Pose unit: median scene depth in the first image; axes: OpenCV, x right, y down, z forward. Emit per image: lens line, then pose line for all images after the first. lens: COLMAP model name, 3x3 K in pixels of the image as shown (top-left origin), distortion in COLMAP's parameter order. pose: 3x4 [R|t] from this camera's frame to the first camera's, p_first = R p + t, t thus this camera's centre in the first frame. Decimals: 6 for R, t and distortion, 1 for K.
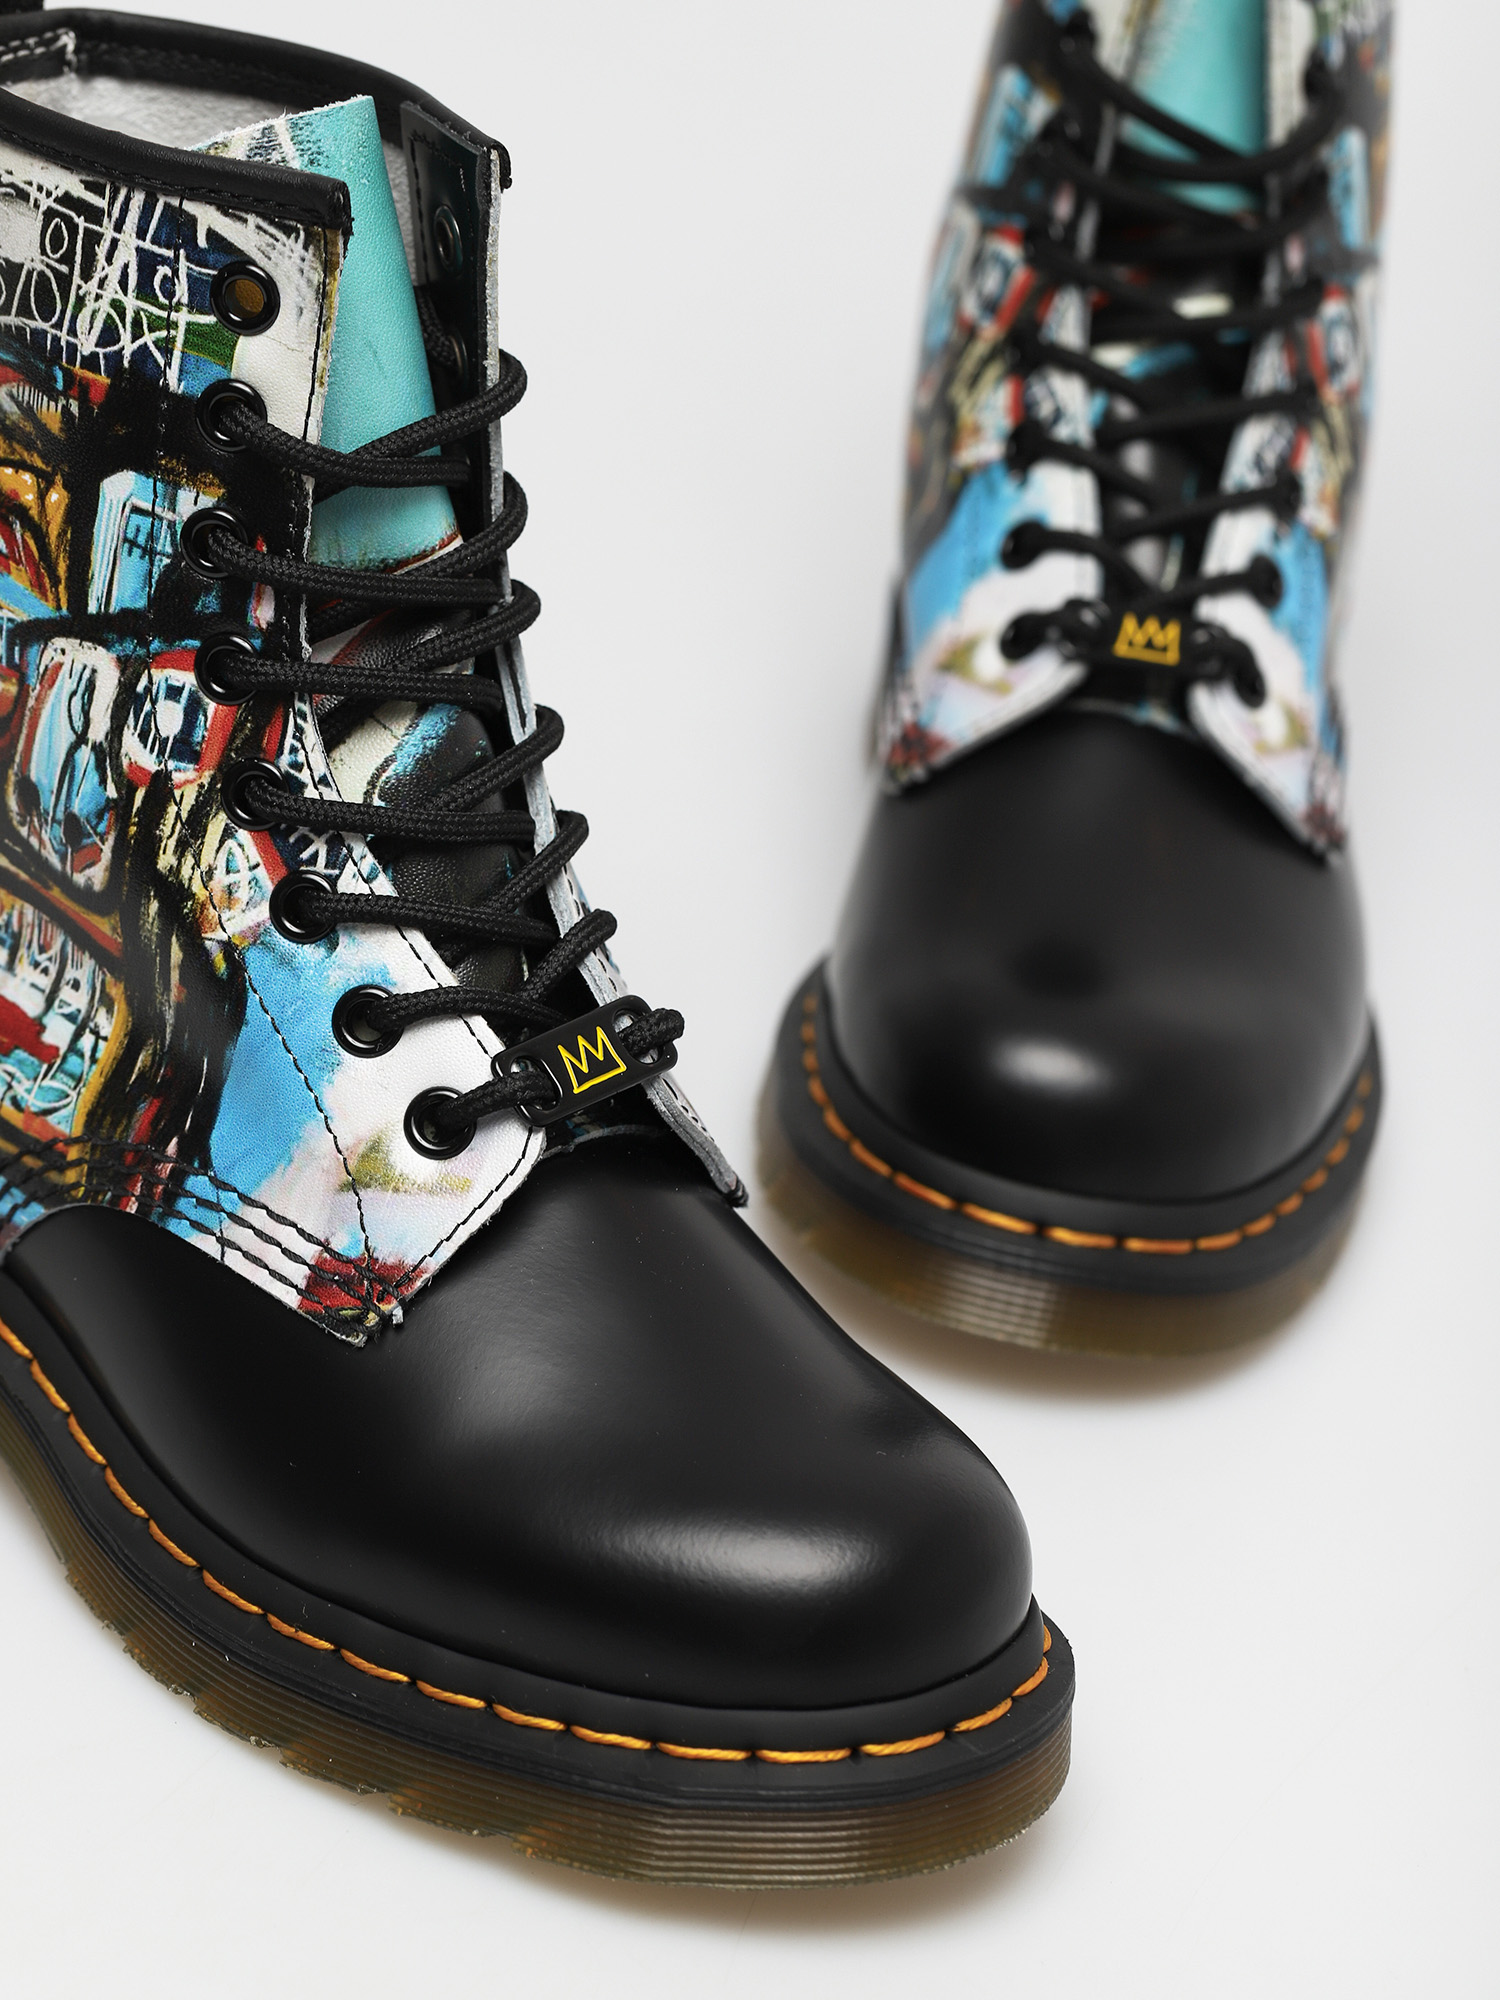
lens RADIAL K [[7077.3, 0, 750.0], [0, 7077.3, 1000.0], [0, 0, 1]] dist [-0.062761, -2.803314]
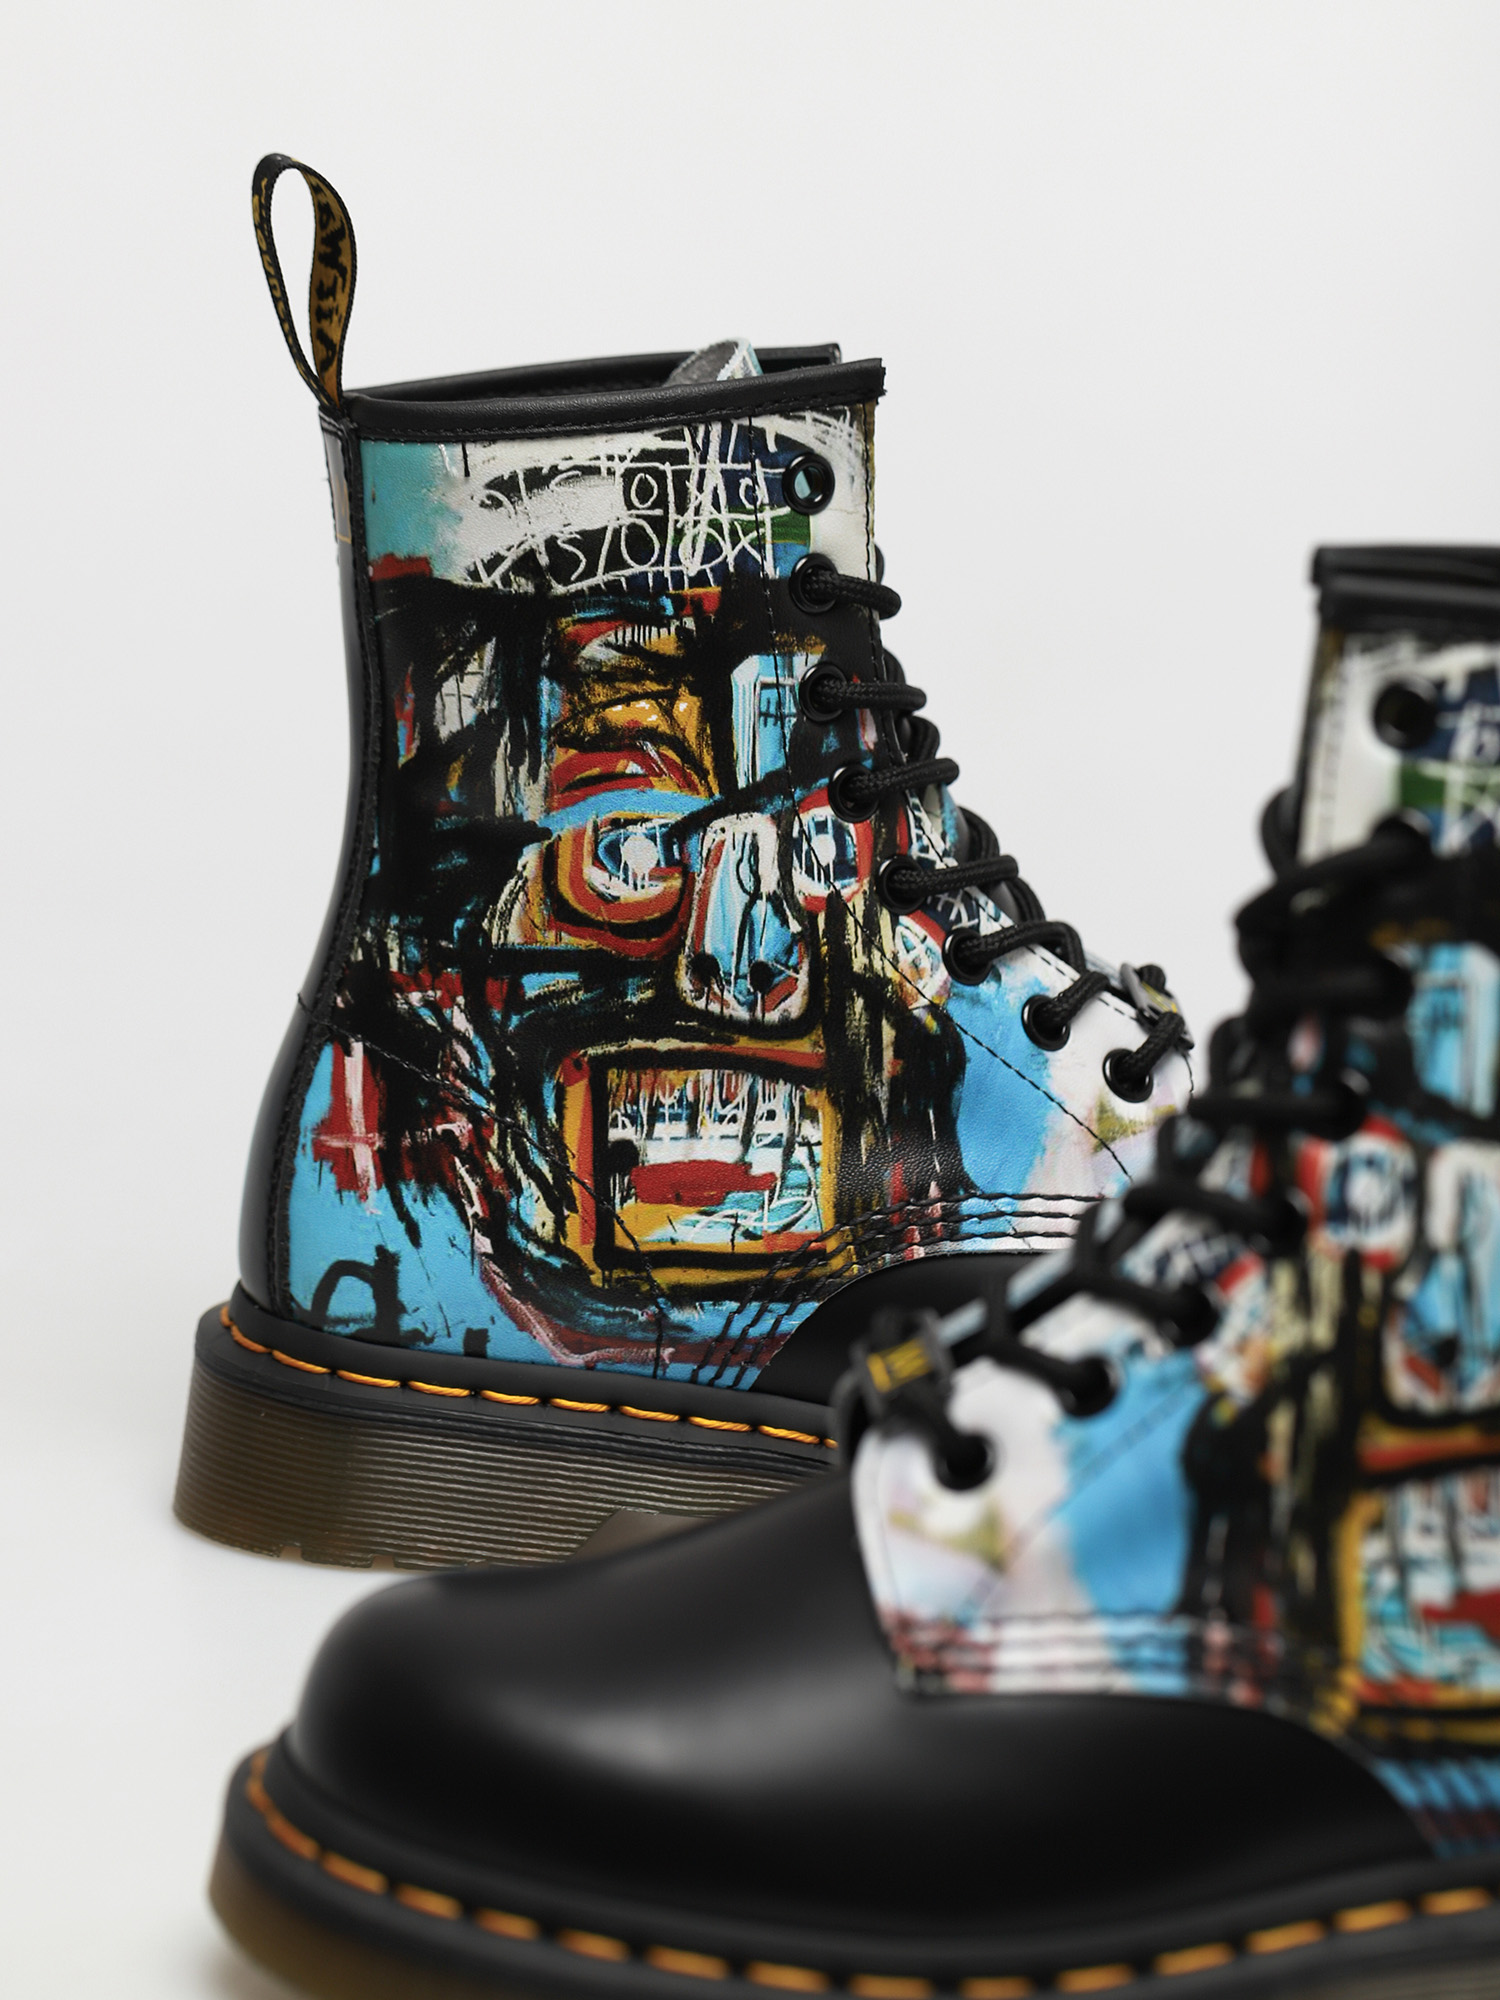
lens RADIAL K [[7077.3, 0, 750.0], [0, 7077.3, 1000.0], [0, 0, 1]] dist [-0.062761, -2.803314]
pose [[0.646525, -0.280544, 0.709437, -0.954670], [0.412171, 0.910977, -0.015379, -0.002979], [-0.641966, 0.302352, 0.704601, 0.165771]]
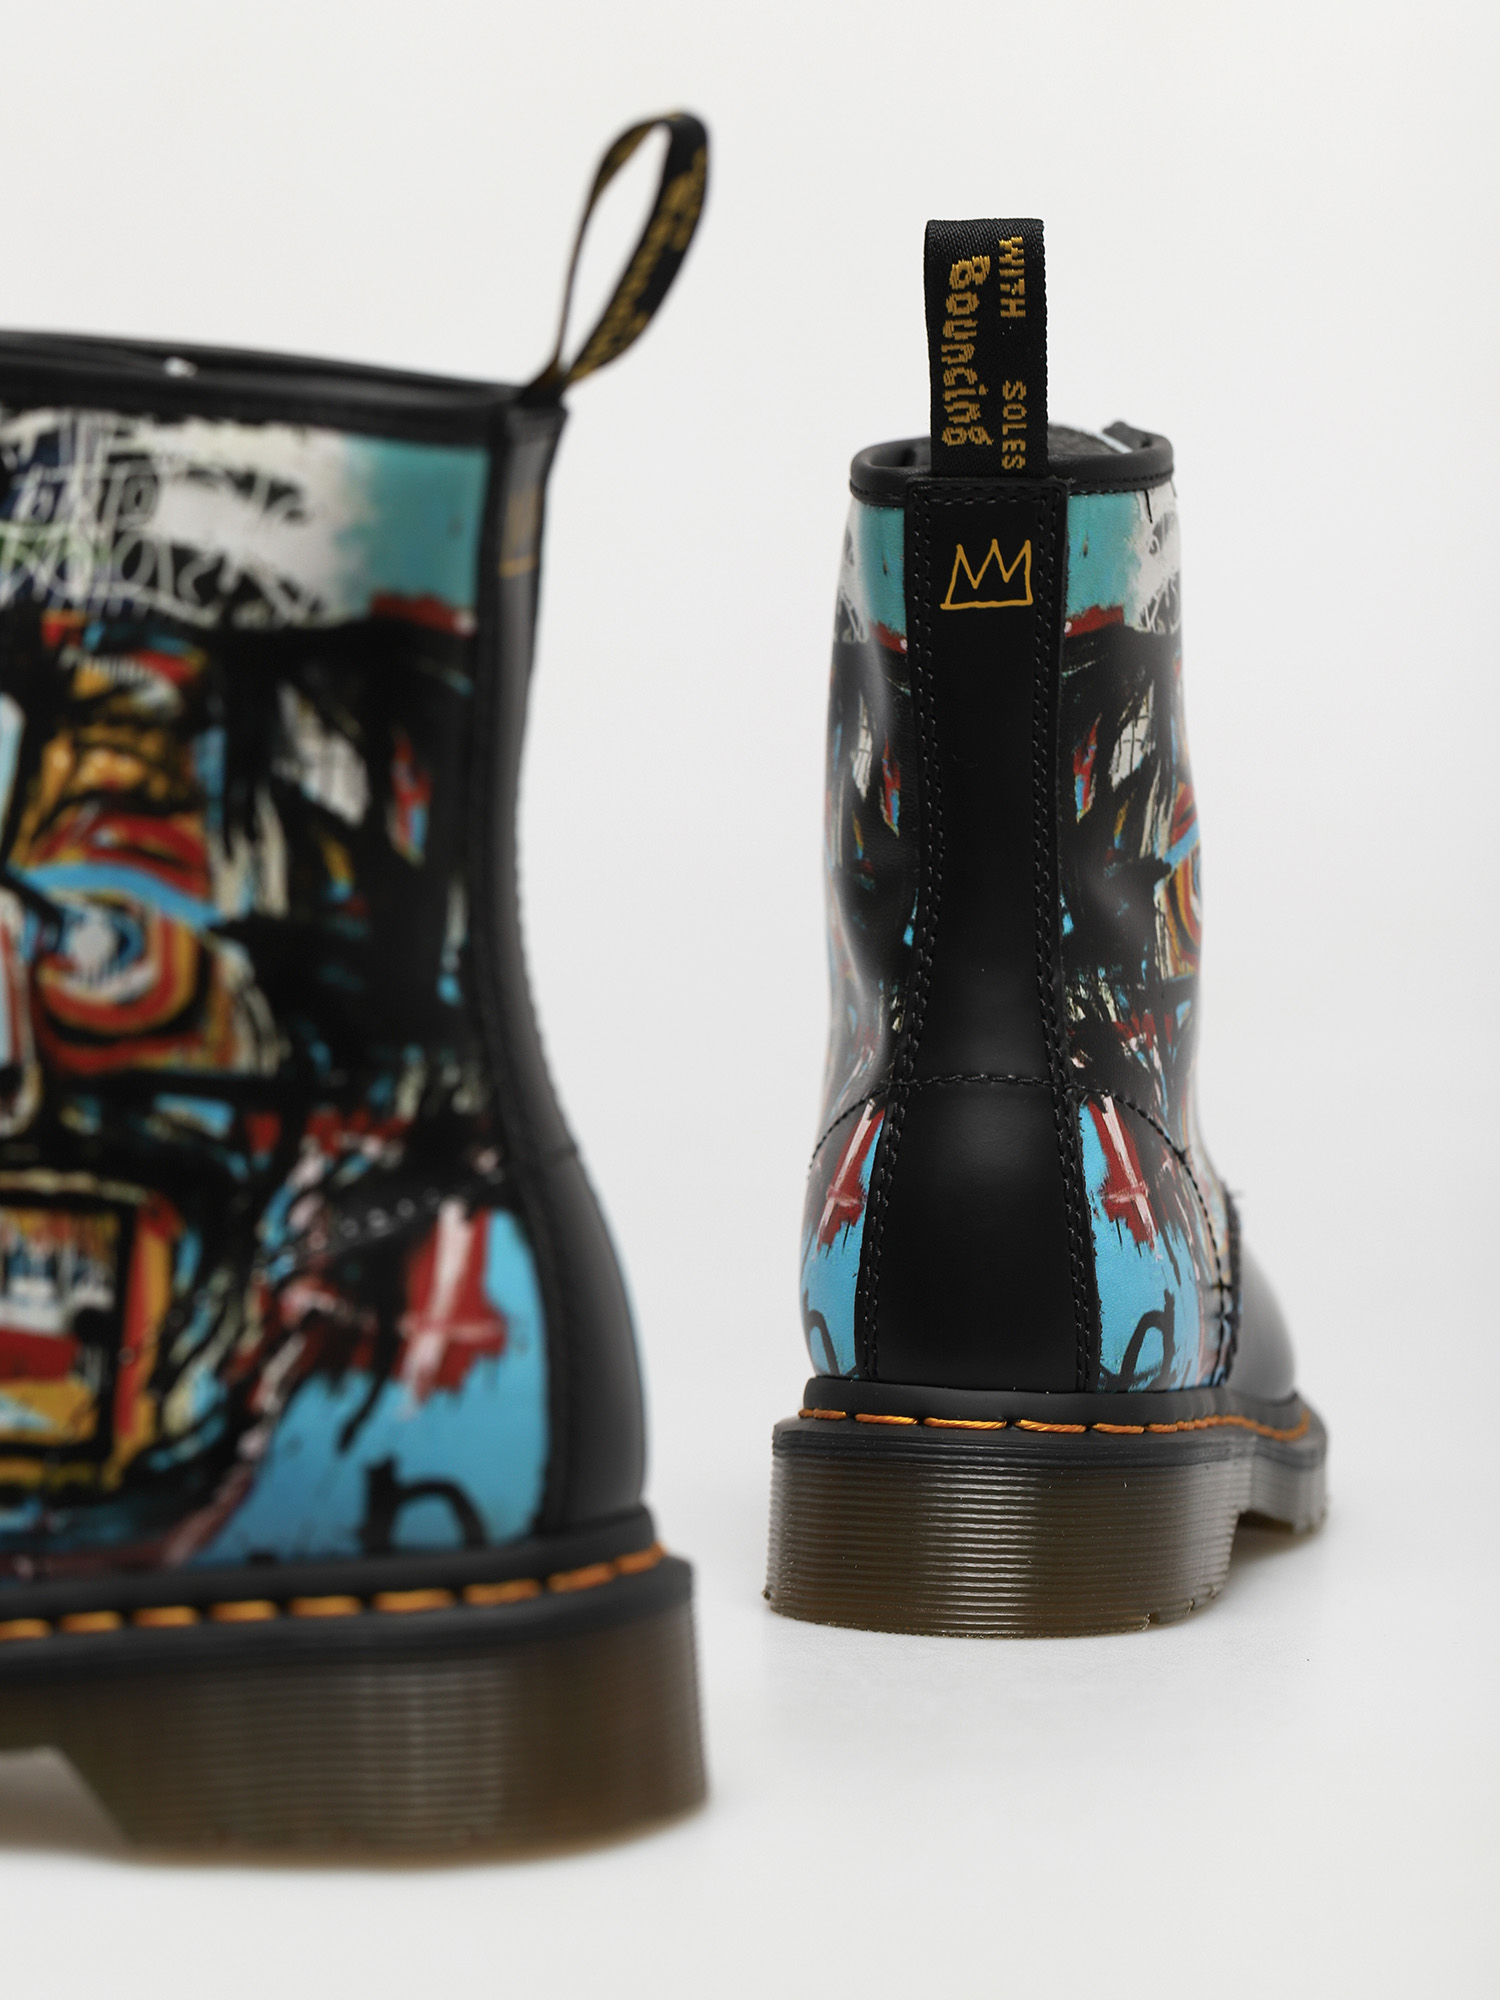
lens RADIAL K [[7077.3, 0, 750.0], [0, 7077.3, 1000.0], [0, 0, 1]] dist [-0.062761, -2.803314]
pose [[-0.627703, -0.186951, 0.755671, -1.013638], [0.269033, 0.858821, 0.435944, -0.603122], [-0.730486, 0.476944, -0.488789, 1.698532]]
